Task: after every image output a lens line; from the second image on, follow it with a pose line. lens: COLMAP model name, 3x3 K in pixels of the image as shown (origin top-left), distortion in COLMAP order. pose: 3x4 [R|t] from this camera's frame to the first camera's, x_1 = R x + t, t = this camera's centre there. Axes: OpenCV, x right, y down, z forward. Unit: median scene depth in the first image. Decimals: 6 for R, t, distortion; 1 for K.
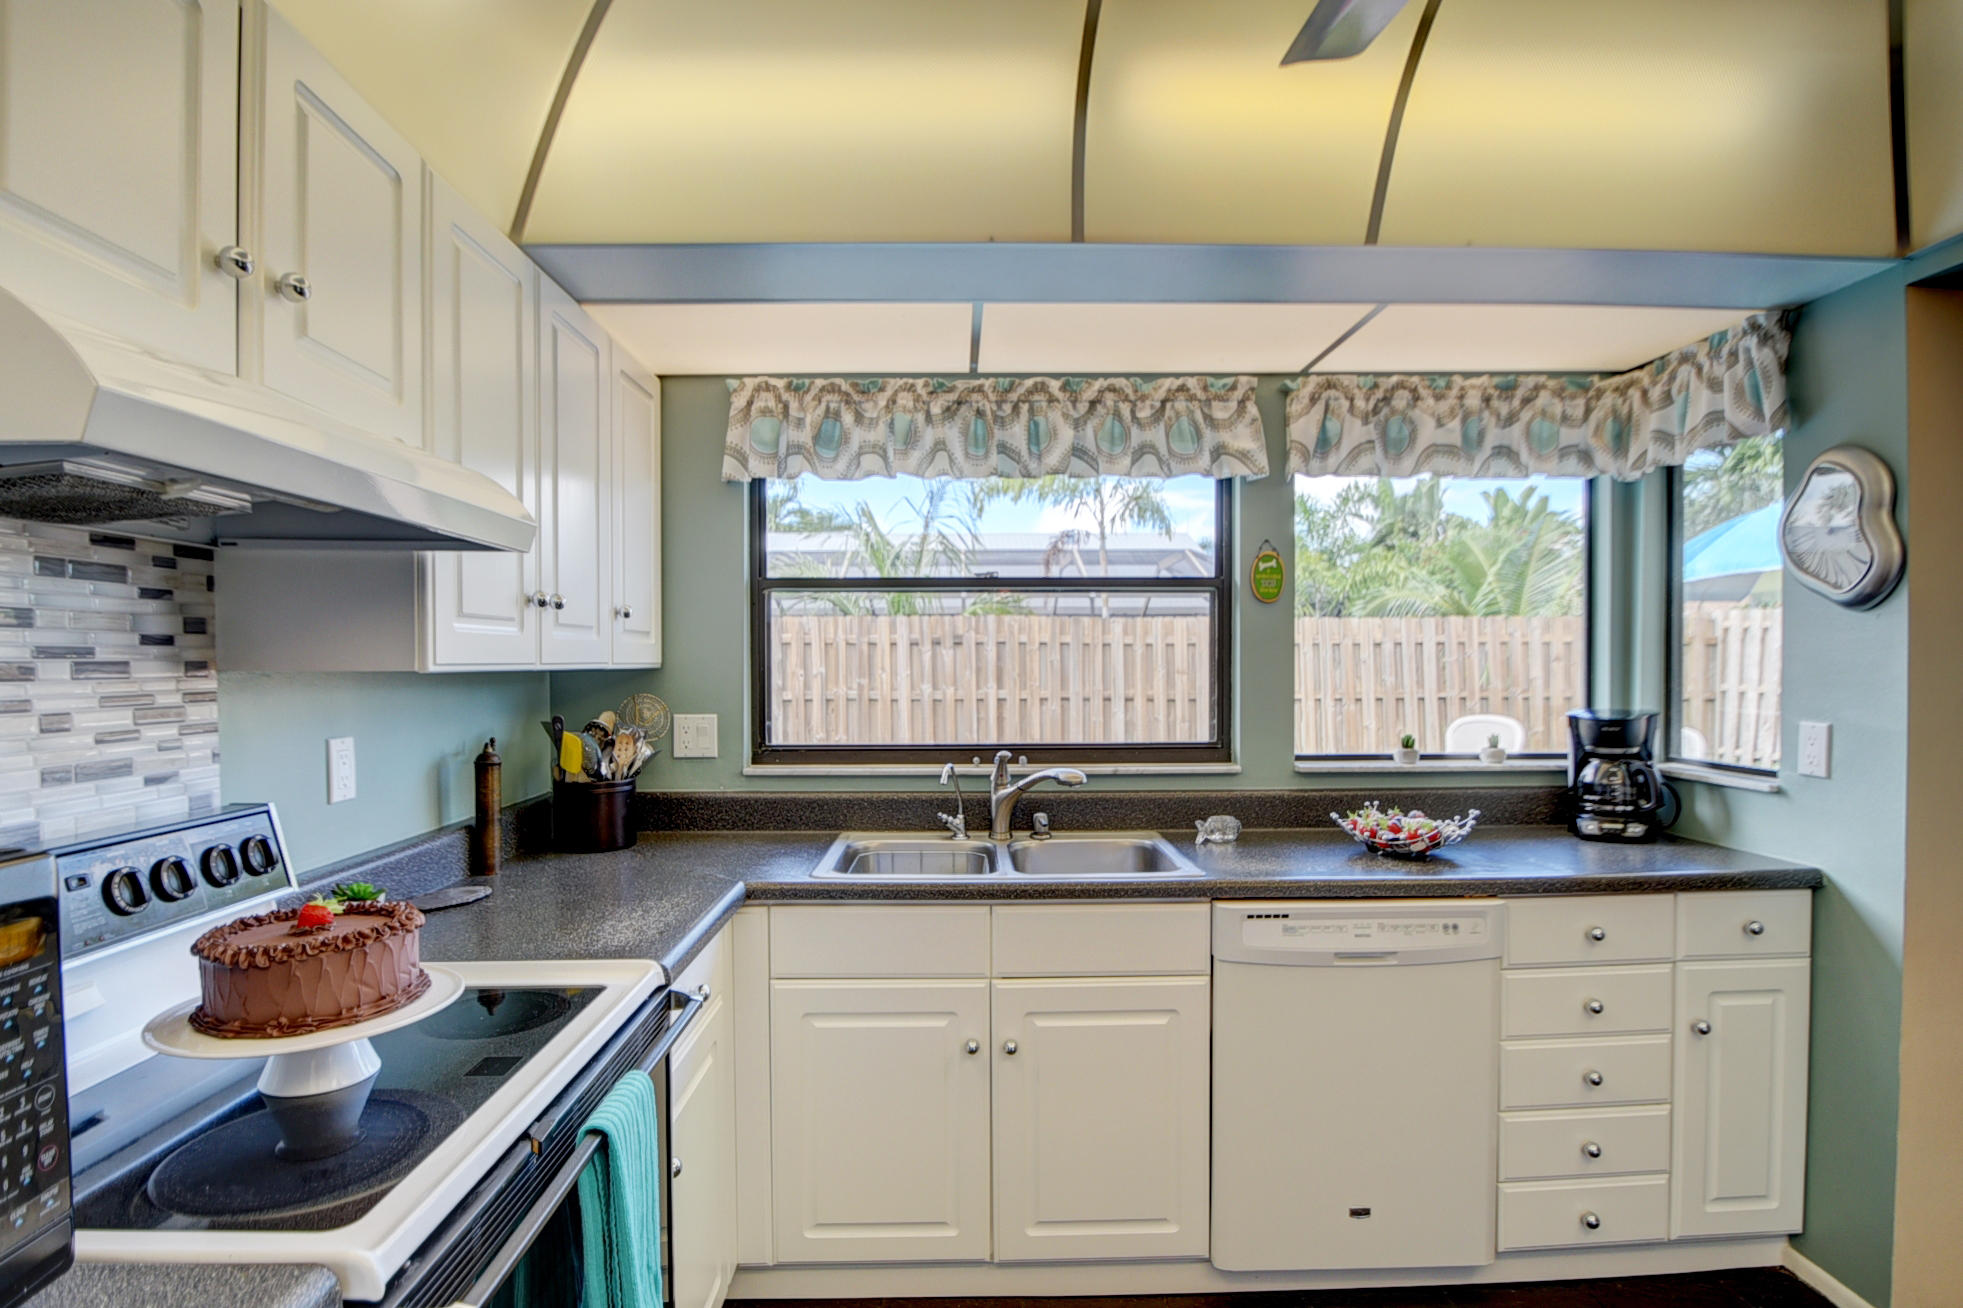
lens RADIAL K [[945.8, 0, 978.8], [0, 945.8, 667.8], [0, 0, 1]] dist [-0.019410, -0.000317]
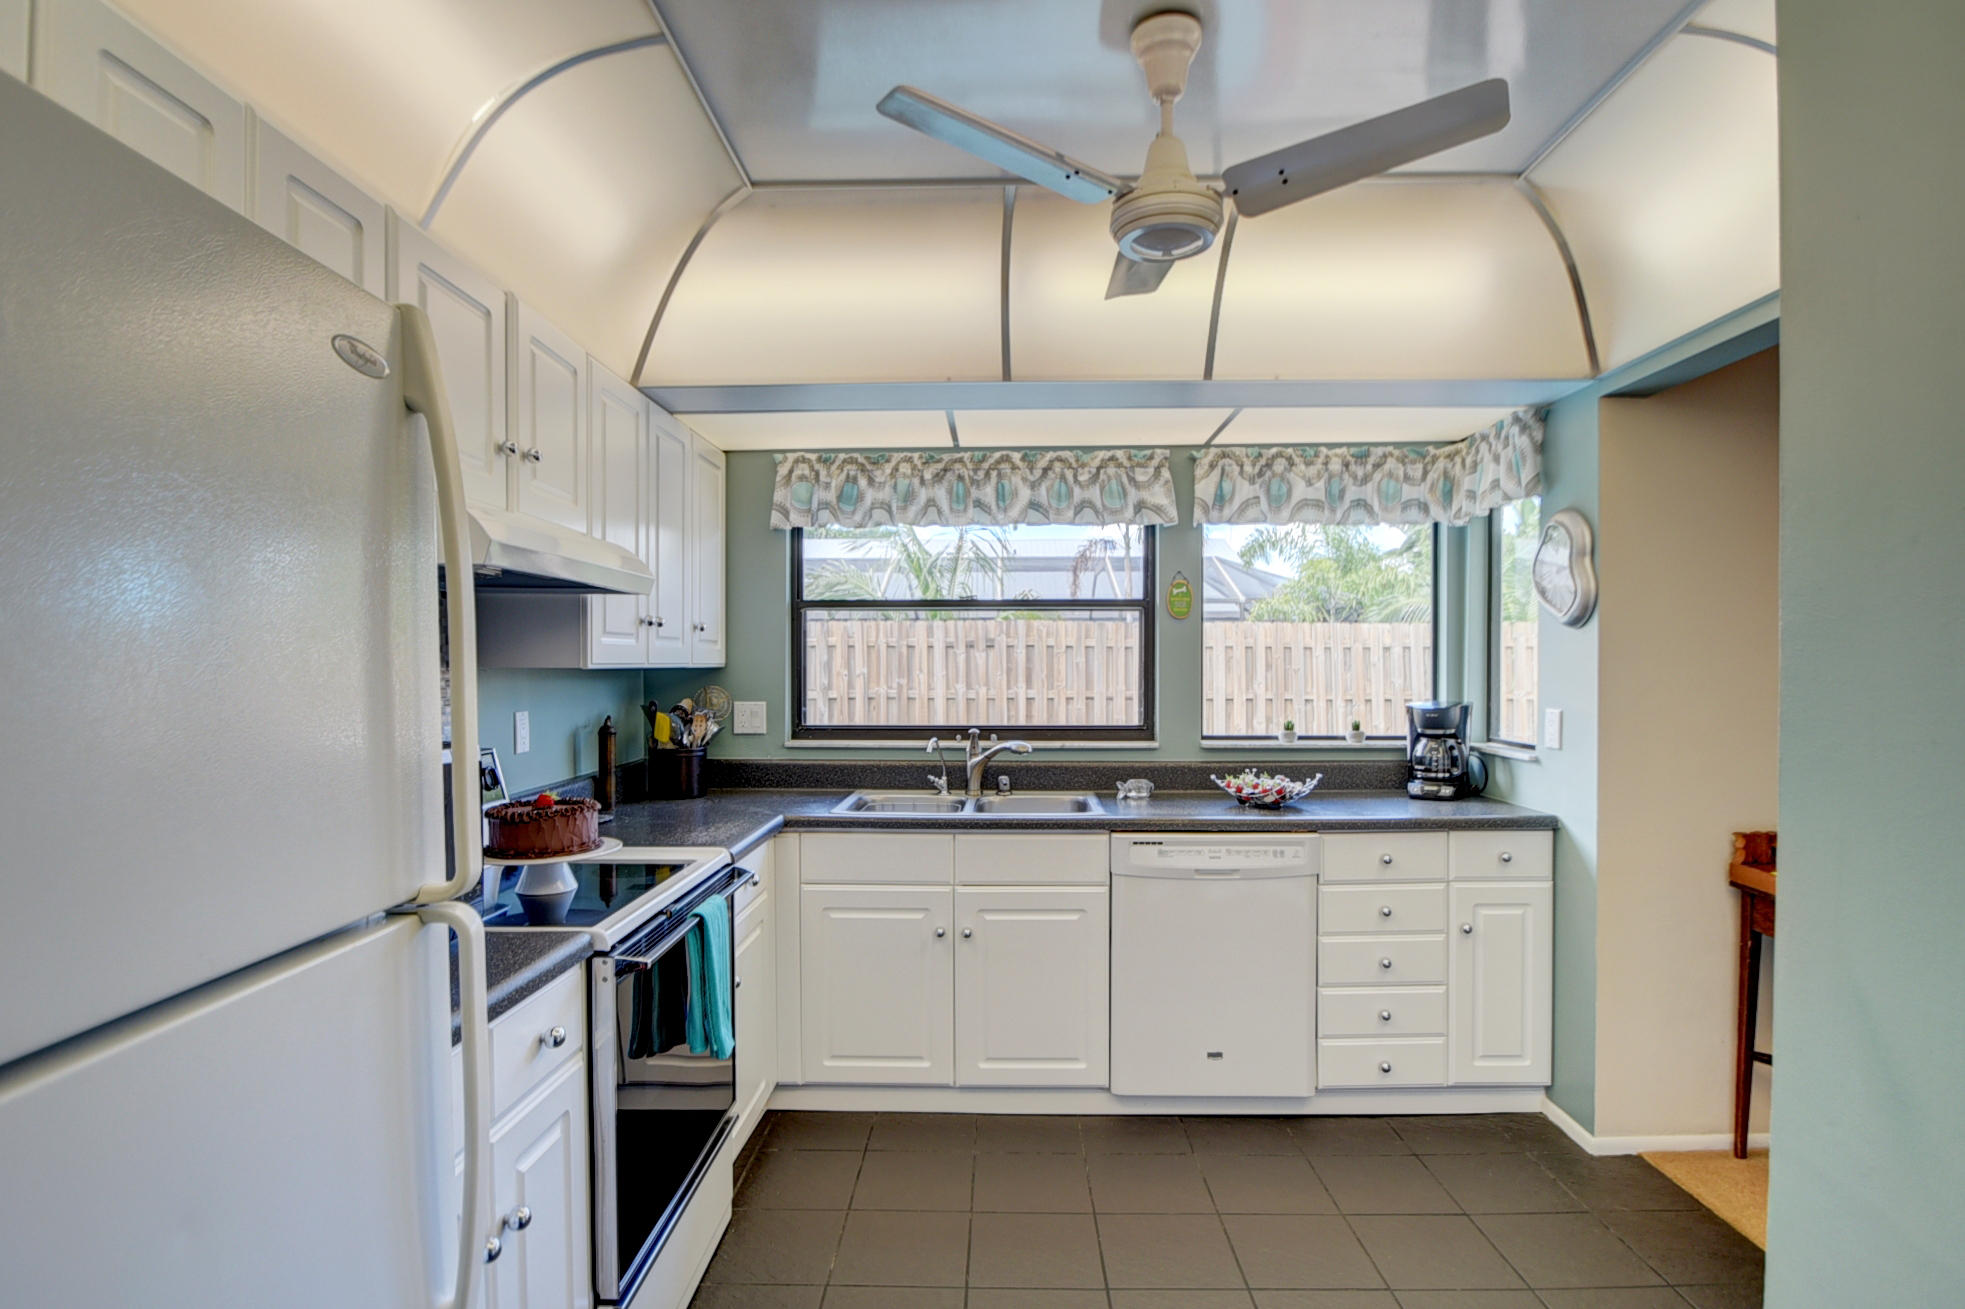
lens RADIAL K [[946.8, 0, 988.1], [0, 946.8, 664.8], [0, 0, 1]] dist [-0.019410, -0.000317]
pose [[0.999097, 0.003090, -0.042370, 0.118252], [-0.003309, 0.999982, -0.005102, 0.002991], [0.042354, 0.005238, 0.999089, -0.408851]]
